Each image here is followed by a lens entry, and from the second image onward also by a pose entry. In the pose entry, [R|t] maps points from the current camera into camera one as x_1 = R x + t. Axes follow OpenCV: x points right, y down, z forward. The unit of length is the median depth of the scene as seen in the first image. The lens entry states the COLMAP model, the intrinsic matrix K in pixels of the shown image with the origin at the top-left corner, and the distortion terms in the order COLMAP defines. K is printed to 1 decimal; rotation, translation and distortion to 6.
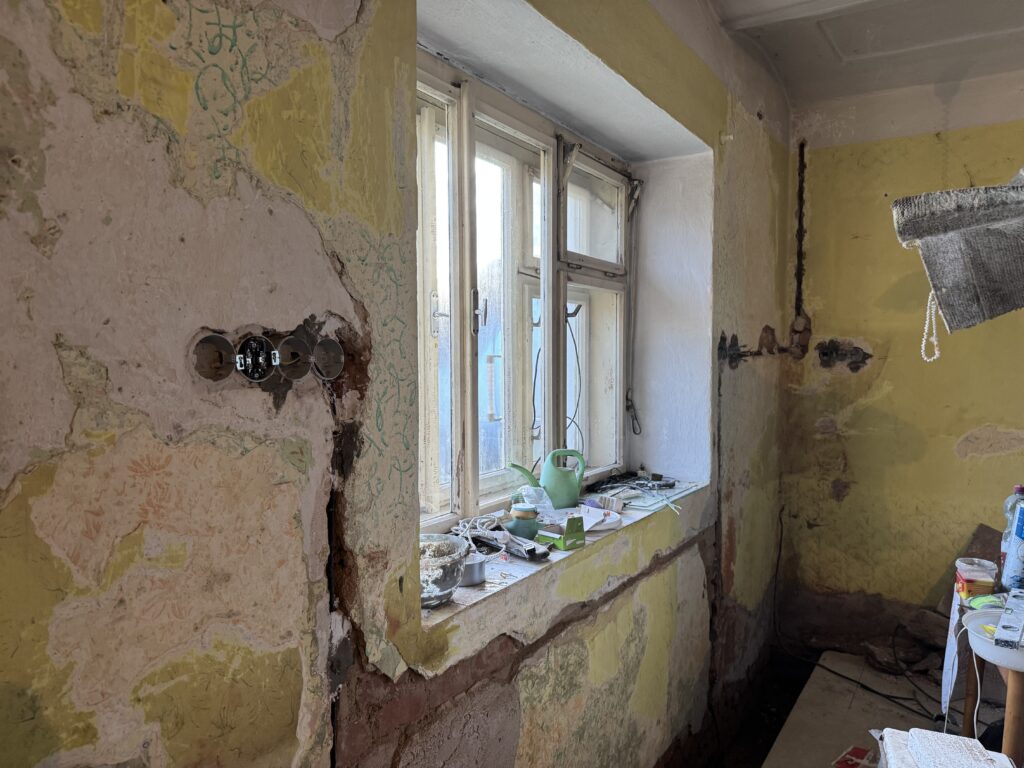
lens RADIAL K [[722.4, 0, 508.0], [0, 722.4, 381.7], [0, 0, 1]] dist [0.048772, -0.031248]
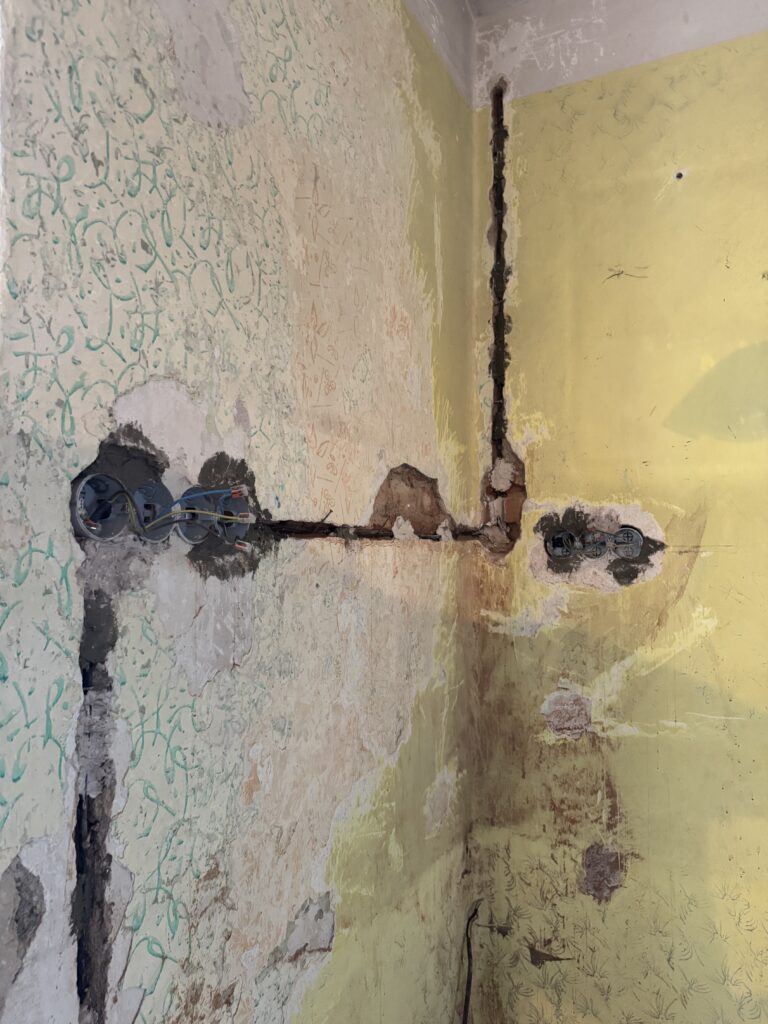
lens RADIAL K [[722.4, 0, 355.2], [0, 722.4, 523.4], [0, 0, 1]] dist [0.048772, -0.031248]
pose [[0.993585, 0.005124, 0.112969, 0.266507], [0.004743, 0.996205, -0.086910, -0.012107], [-0.112985, 0.086888, 0.989790, 0.584849]]
